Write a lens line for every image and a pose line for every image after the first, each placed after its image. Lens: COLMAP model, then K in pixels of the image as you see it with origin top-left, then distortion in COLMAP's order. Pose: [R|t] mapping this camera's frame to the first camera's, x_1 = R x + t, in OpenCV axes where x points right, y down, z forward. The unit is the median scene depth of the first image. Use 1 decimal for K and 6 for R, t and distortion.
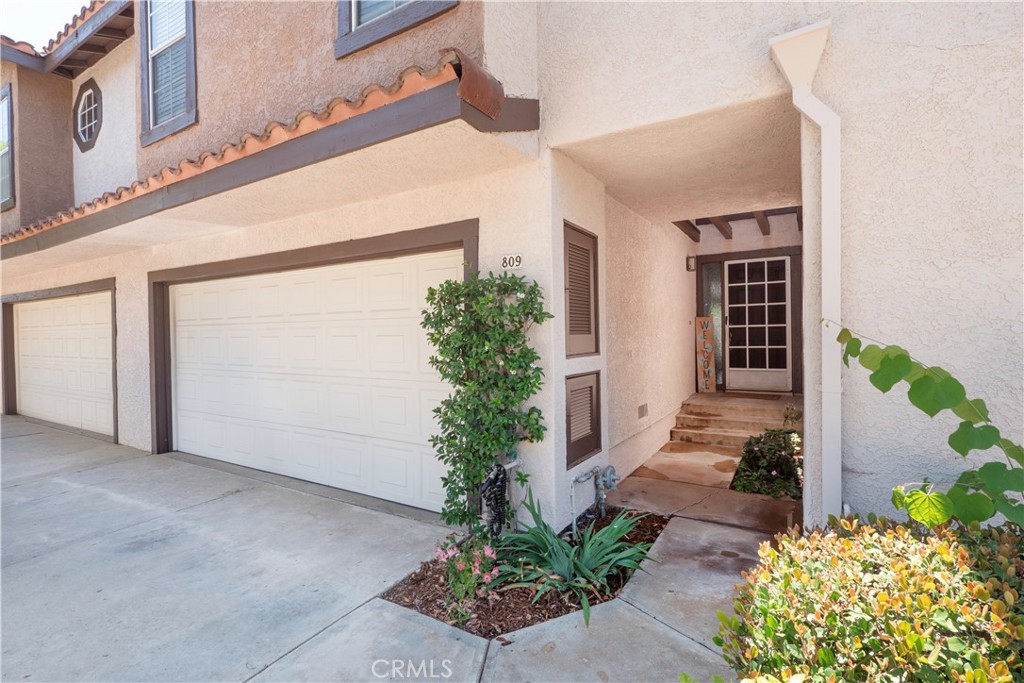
lens RADIAL K [[468.5, 0, 512.0], [0, 468.5, 341.5], [0, 0, 1]] dist [-0.001262, -0.000064]
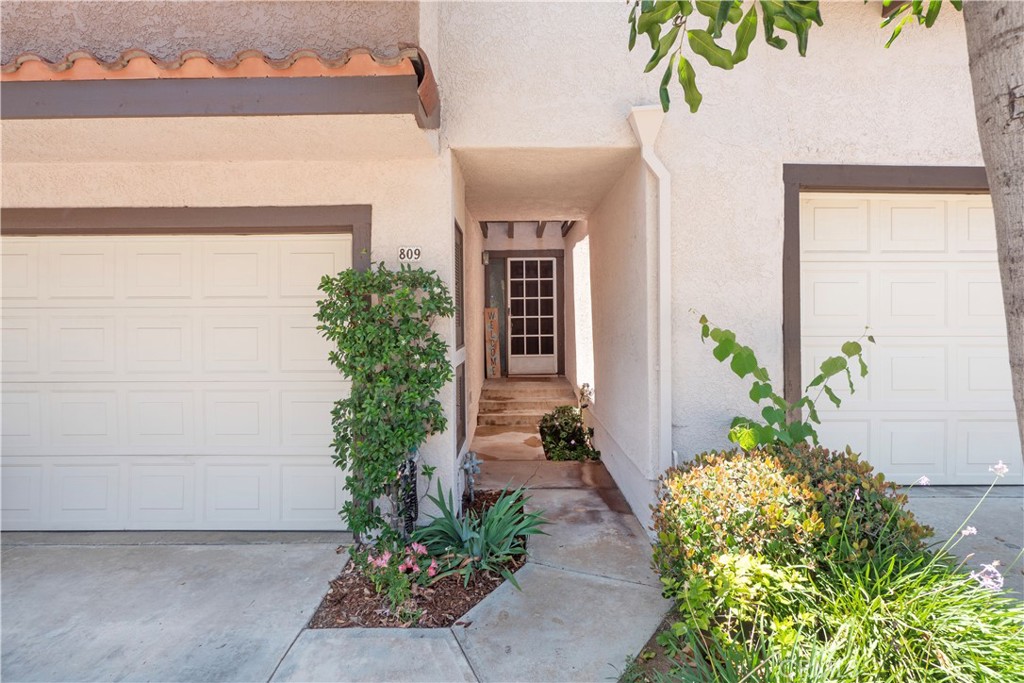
lens RADIAL K [[511.4, 0, 508.9], [0, 511.4, 317.8], [0, 0, 1]] dist [-0.001308, -0.000136]
pose [[0.840997, 0.009734, 0.540951, -0.404339], [0.001156, 0.999804, -0.019789, -0.014081], [-0.541038, 0.017268, 0.840821, -0.017127]]
